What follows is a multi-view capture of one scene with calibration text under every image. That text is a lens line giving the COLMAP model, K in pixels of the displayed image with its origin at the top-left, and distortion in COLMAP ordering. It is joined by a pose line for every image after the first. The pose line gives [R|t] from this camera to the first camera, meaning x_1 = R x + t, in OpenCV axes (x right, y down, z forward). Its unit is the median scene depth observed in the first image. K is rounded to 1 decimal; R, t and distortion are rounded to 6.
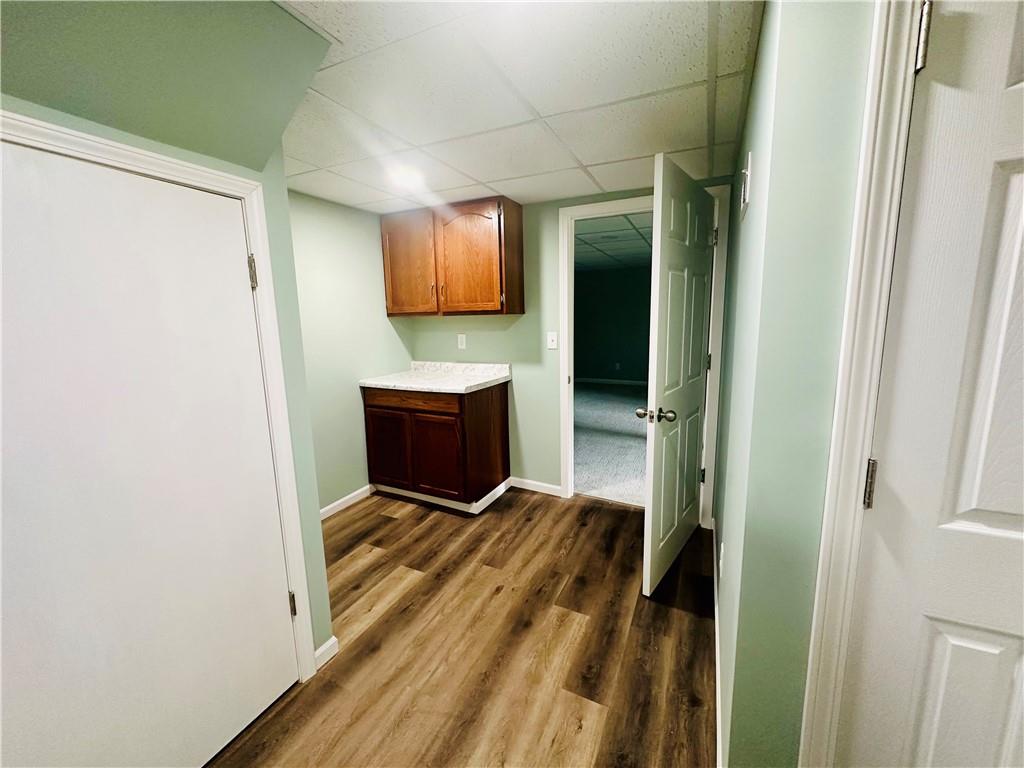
lens RADIAL K [[408.2, 0, 510.7], [0, 408.2, 383.0], [0, 0, 1]] dist [-0.004473, 0.000611]
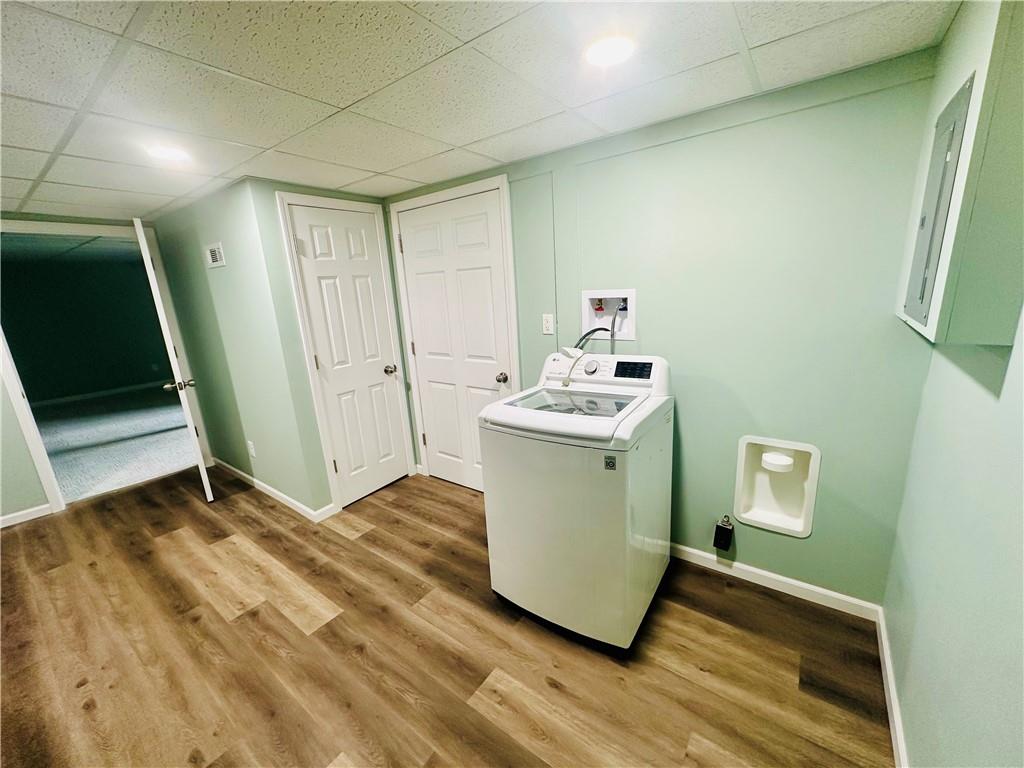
lens RADIAL K [[408.2, 0, 510.7], [0, 408.2, 383.0], [0, 0, 1]] dist [-0.004473, 0.000611]
pose [[0.190471, -0.220885, 0.956520, -0.881799], [0.209968, 0.960977, 0.180104, 0.054298], [-0.958976, 0.166534, 0.229417, -0.554576]]
